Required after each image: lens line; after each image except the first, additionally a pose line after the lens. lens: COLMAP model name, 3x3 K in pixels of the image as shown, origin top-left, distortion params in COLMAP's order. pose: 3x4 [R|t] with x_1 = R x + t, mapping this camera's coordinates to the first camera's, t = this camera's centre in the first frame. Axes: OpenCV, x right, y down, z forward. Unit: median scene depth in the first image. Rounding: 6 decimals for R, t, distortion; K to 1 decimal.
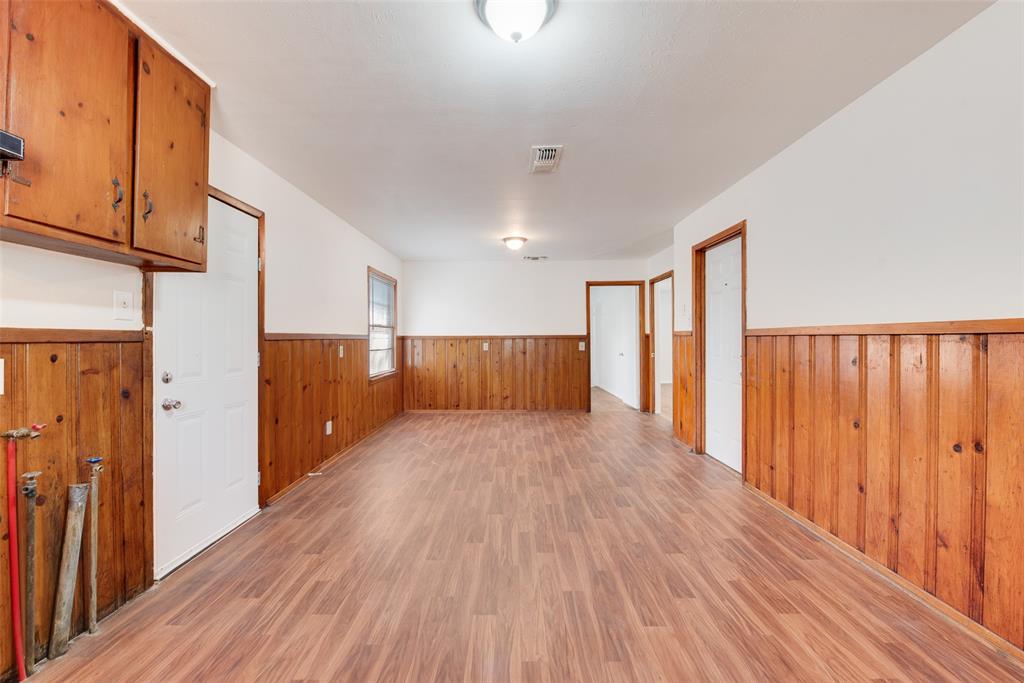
lens RADIAL K [[412.9, 0, 516.9], [0, 412.9, 342.0], [0, 0, 1]] dist [-0.013981, -0.000192]
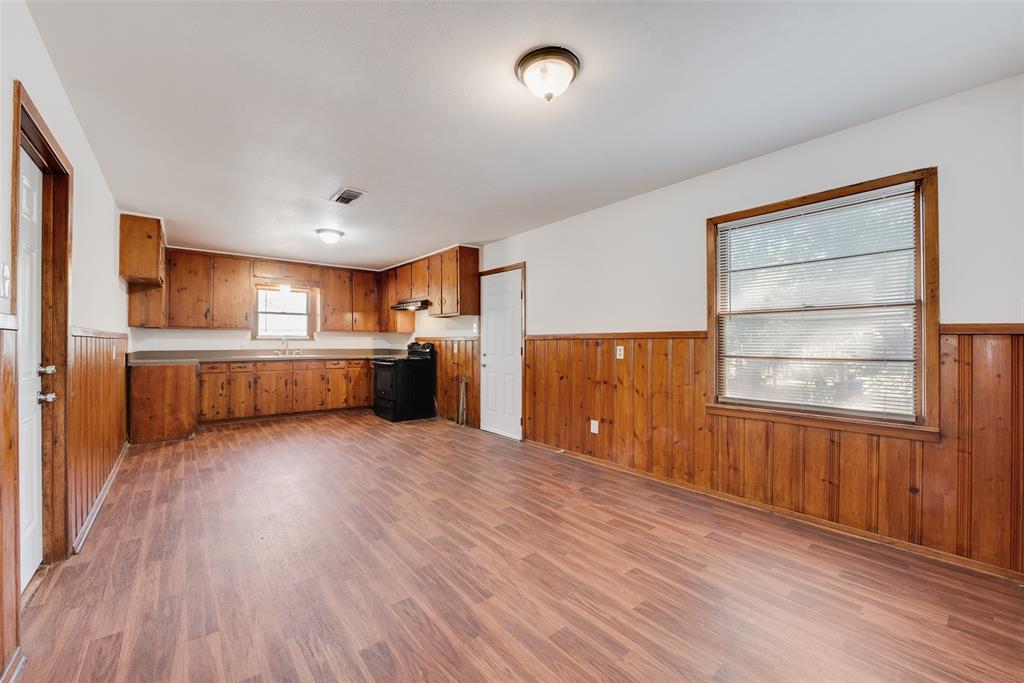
lens RADIAL K [[401.3, 0, 513.5], [0, 401.3, 340.7], [0, 0, 1]] dist [-0.004096, -0.000127]
pose [[-0.775200, 0.004208, -0.631702, 0.808368], [0.001297, 0.999986, 0.005070, -0.010413], [0.631714, 0.003111, -0.775195, 2.101259]]
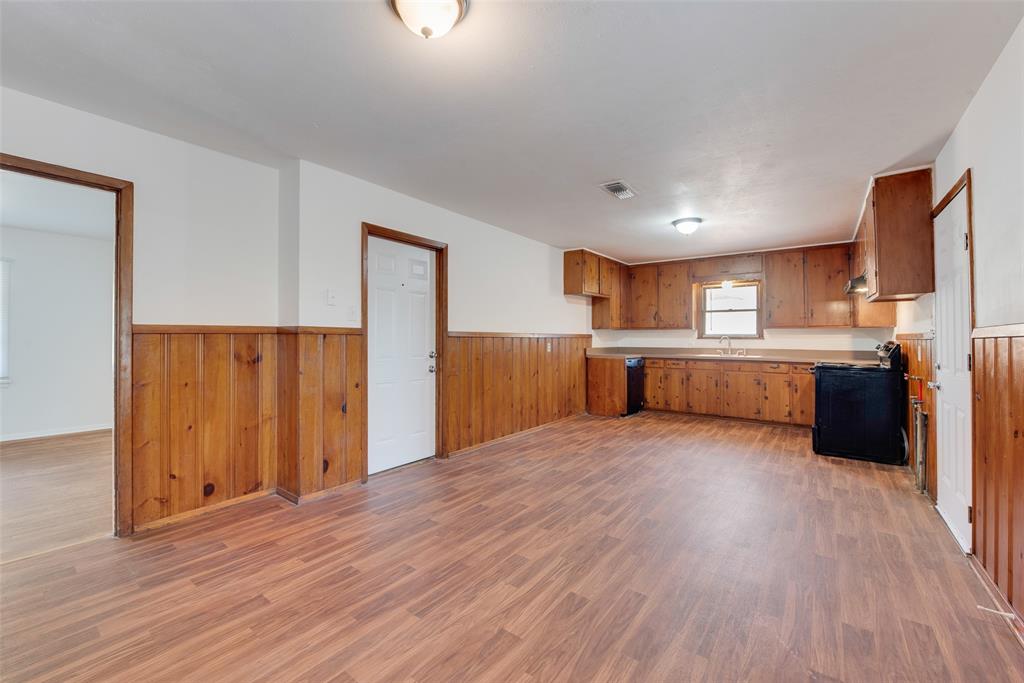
lens RADIAL K [[412.9, 0, 513.9], [0, 412.9, 339.0], [0, 0, 1]] dist [-0.013981, -0.000192]
pose [[-0.796573, 0.003757, 0.604530, -0.364526], [0.003572, 0.999992, -0.001508, -0.001541], [-0.604531, 0.000958, -0.796581, 1.929494]]
